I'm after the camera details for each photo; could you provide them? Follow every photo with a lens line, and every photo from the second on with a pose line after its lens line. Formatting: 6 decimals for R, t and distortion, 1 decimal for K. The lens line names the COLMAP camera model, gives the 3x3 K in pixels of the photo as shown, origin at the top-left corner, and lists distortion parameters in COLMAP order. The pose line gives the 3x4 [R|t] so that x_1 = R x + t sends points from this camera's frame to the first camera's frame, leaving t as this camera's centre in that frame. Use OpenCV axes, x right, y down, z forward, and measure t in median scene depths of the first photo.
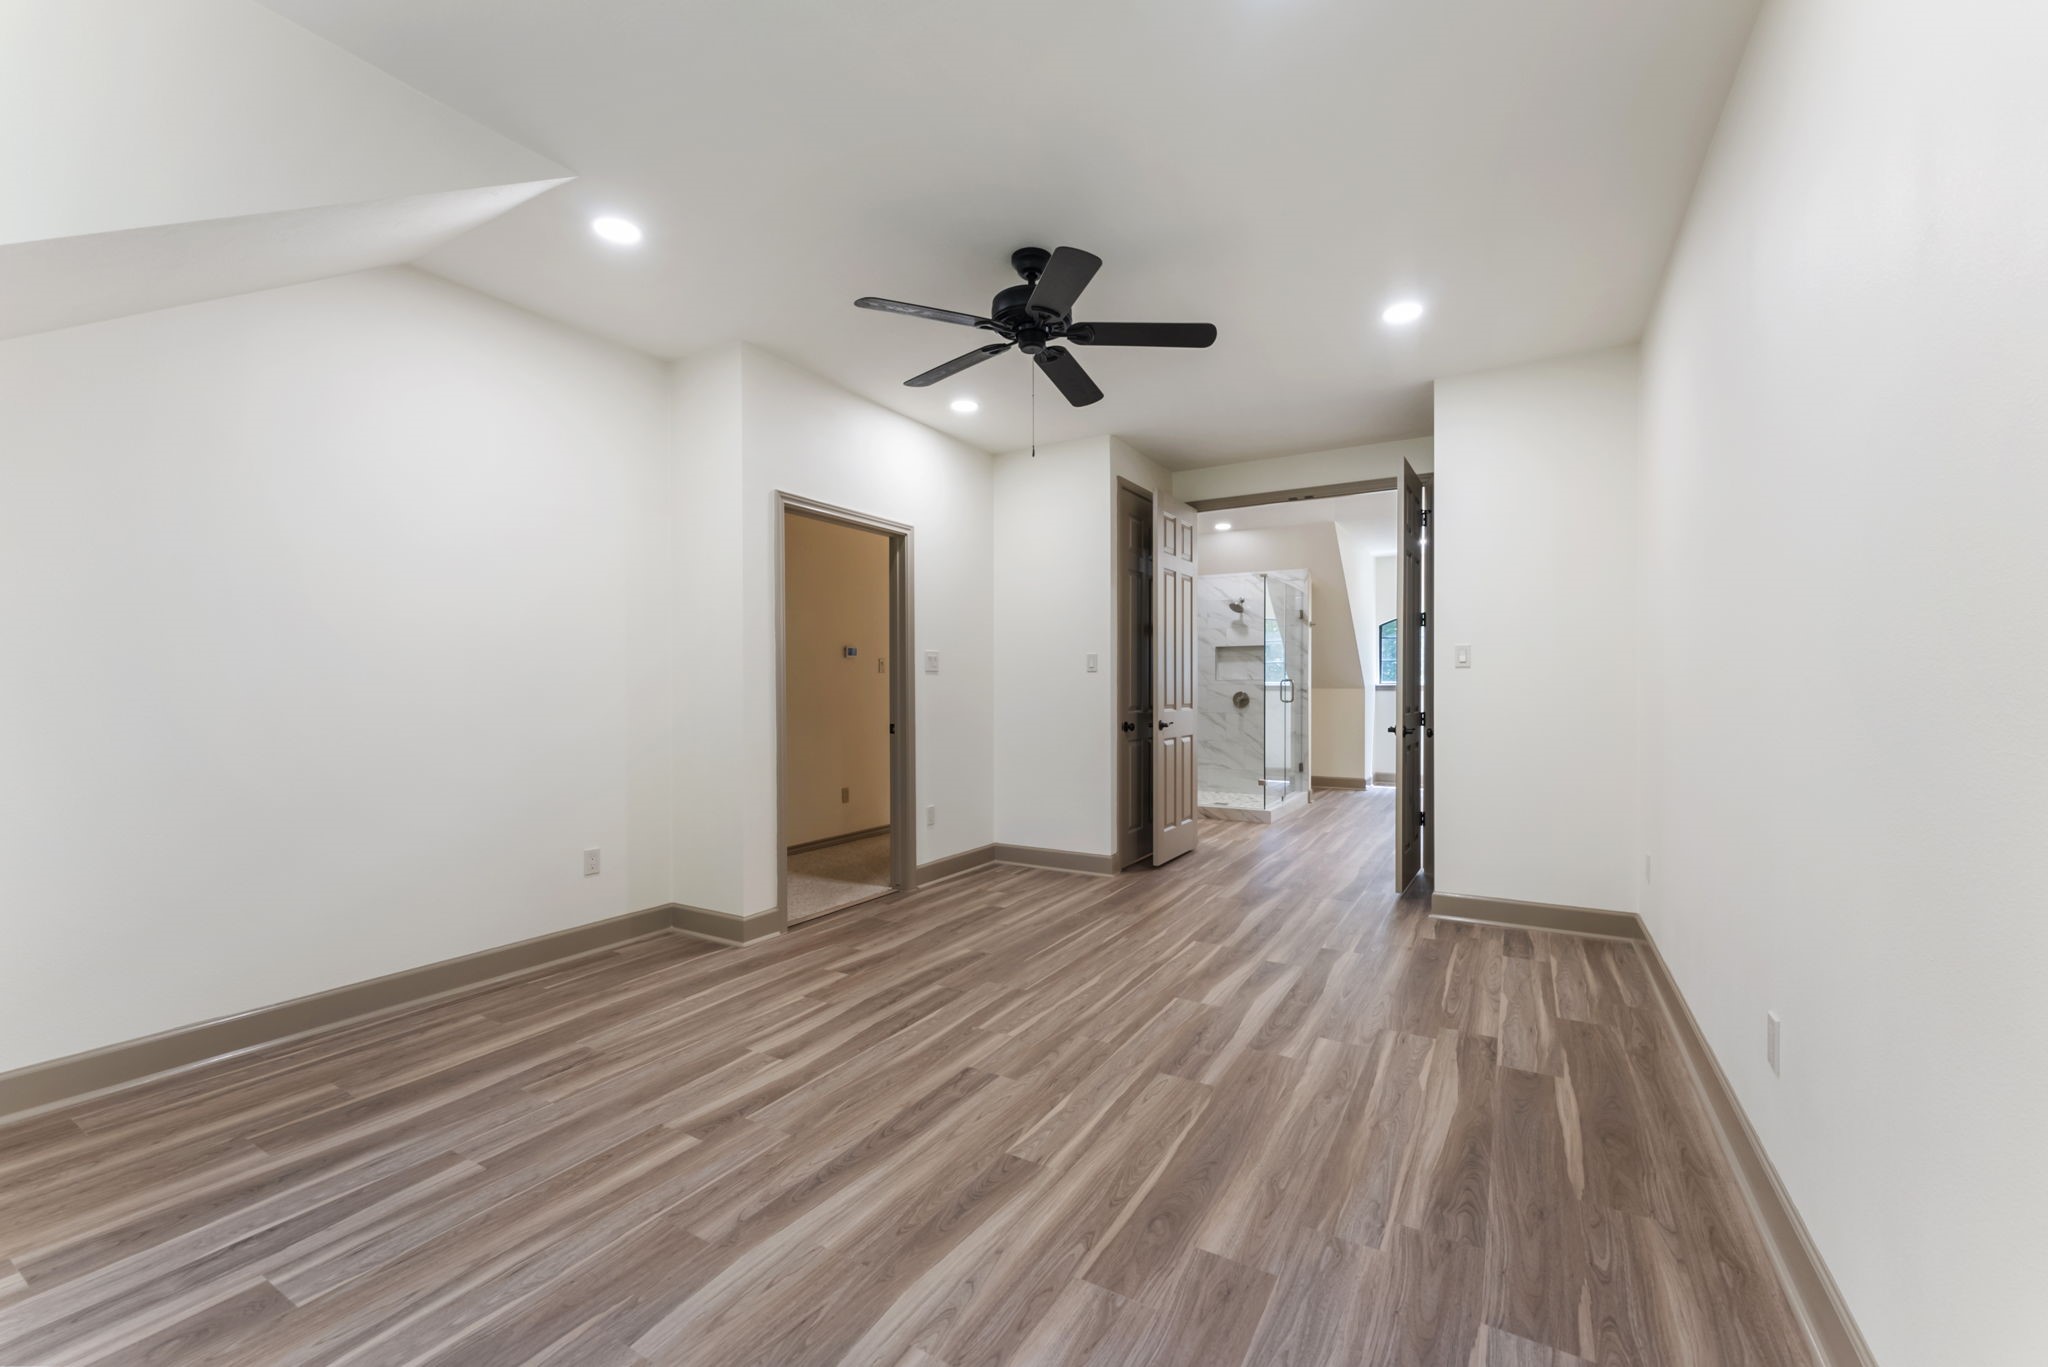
lens RADIAL K [[828.8, 0, 1018.3], [0, 828.8, 687.1], [0, 0, 1]] dist [0.003088, 0.000259]
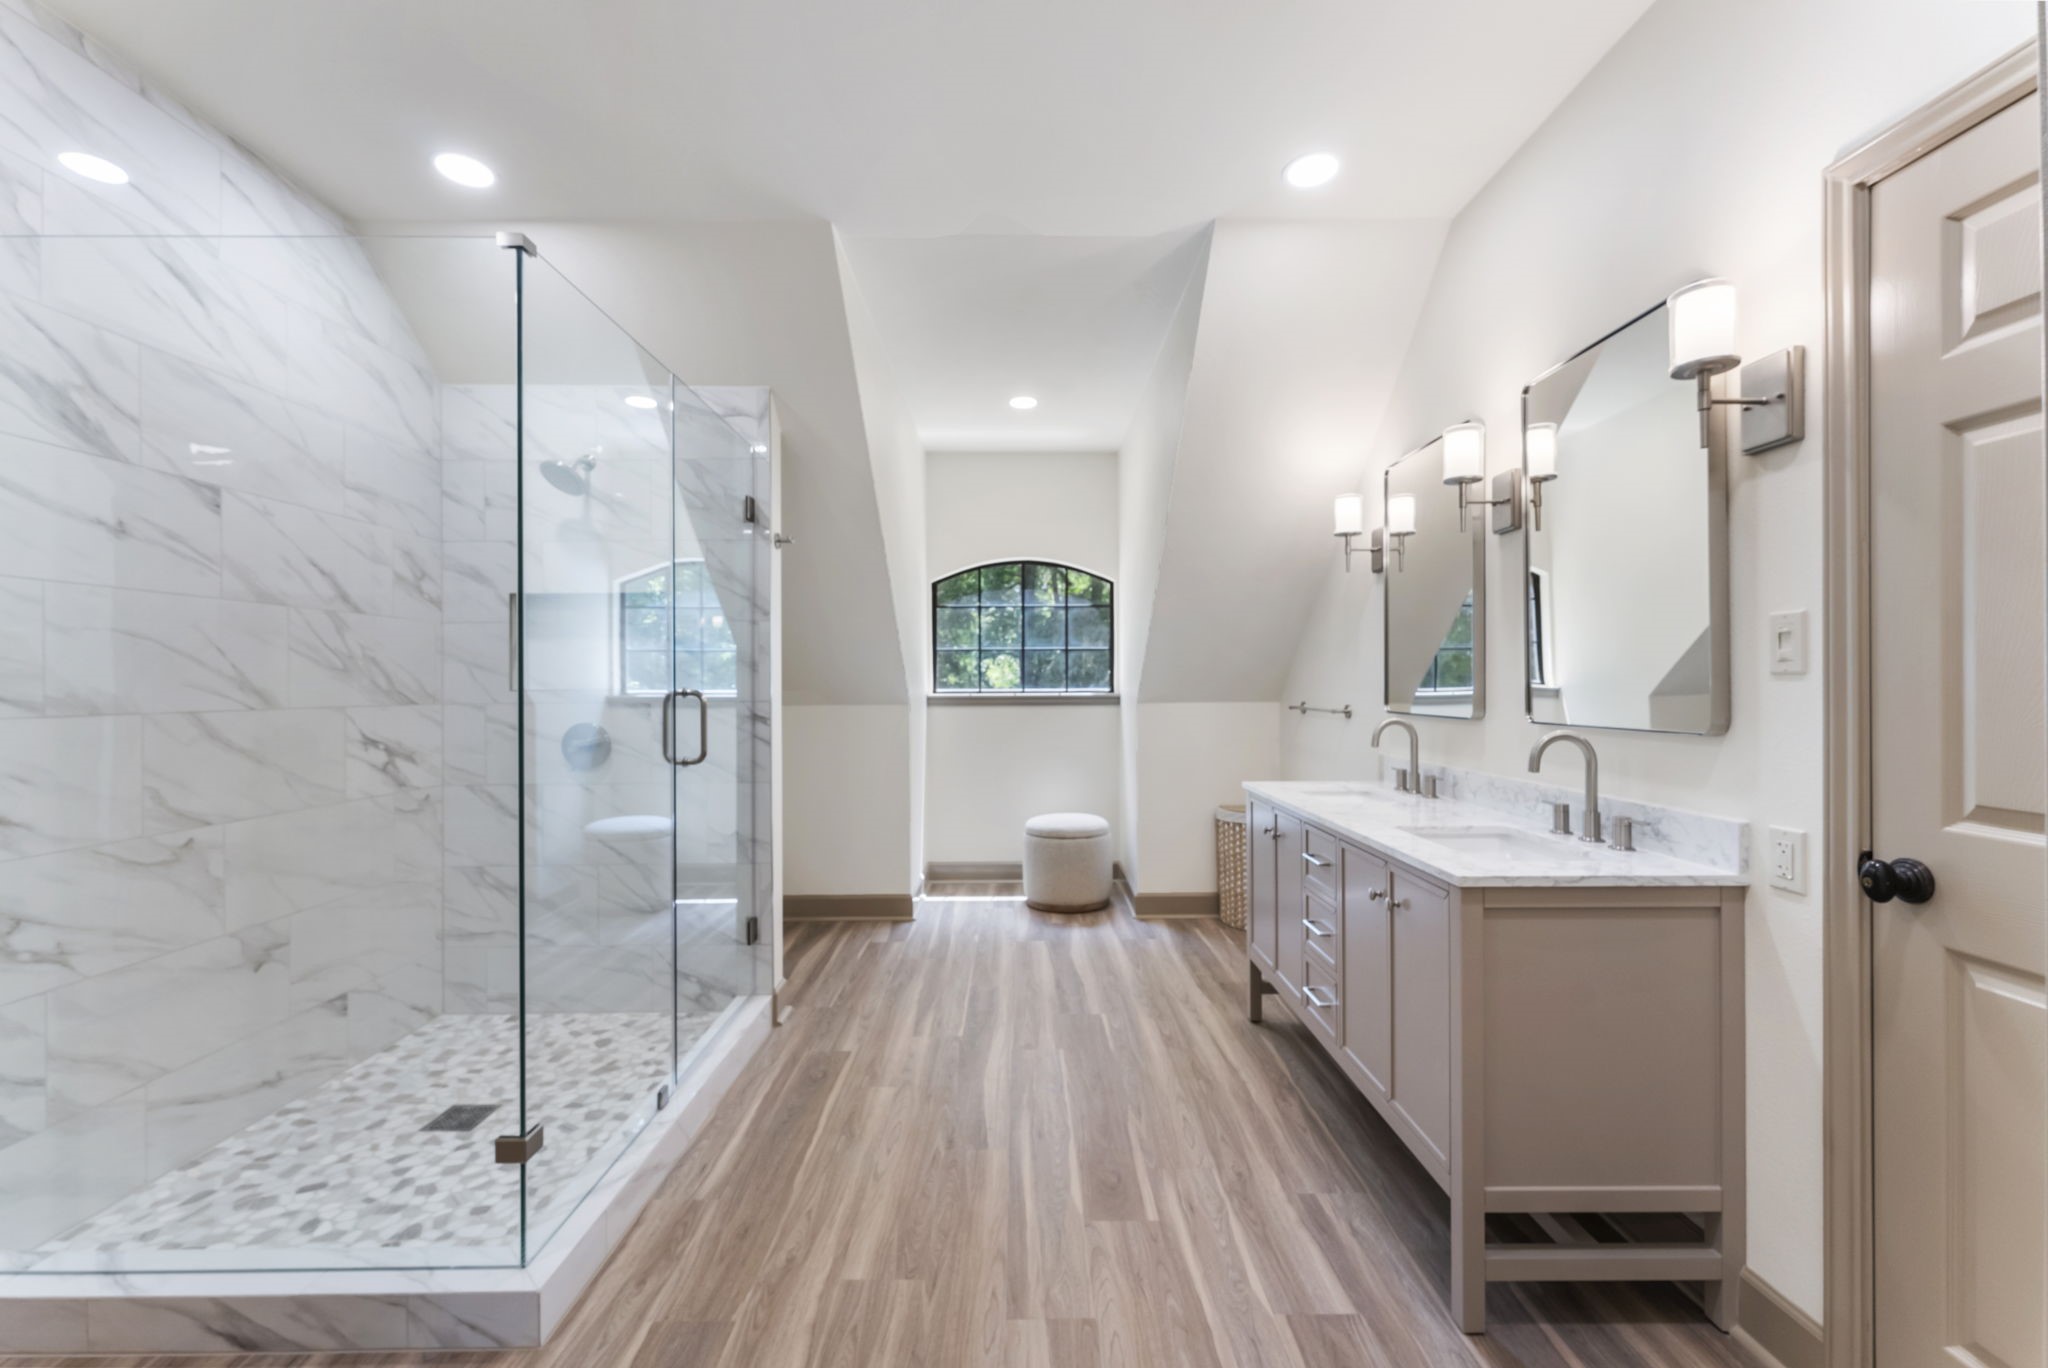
lens RADIAL K [[828.8, 0, 1022.1], [0, 828.8, 683.9], [0, 0, 1]] dist [0.003088, 0.000259]
pose [[0.853457, -0.003460, 0.521152, 0.248804], [0.005975, 0.999977, -0.003147, -0.009394], [-0.521129, 0.005800, 0.853458, 0.618019]]
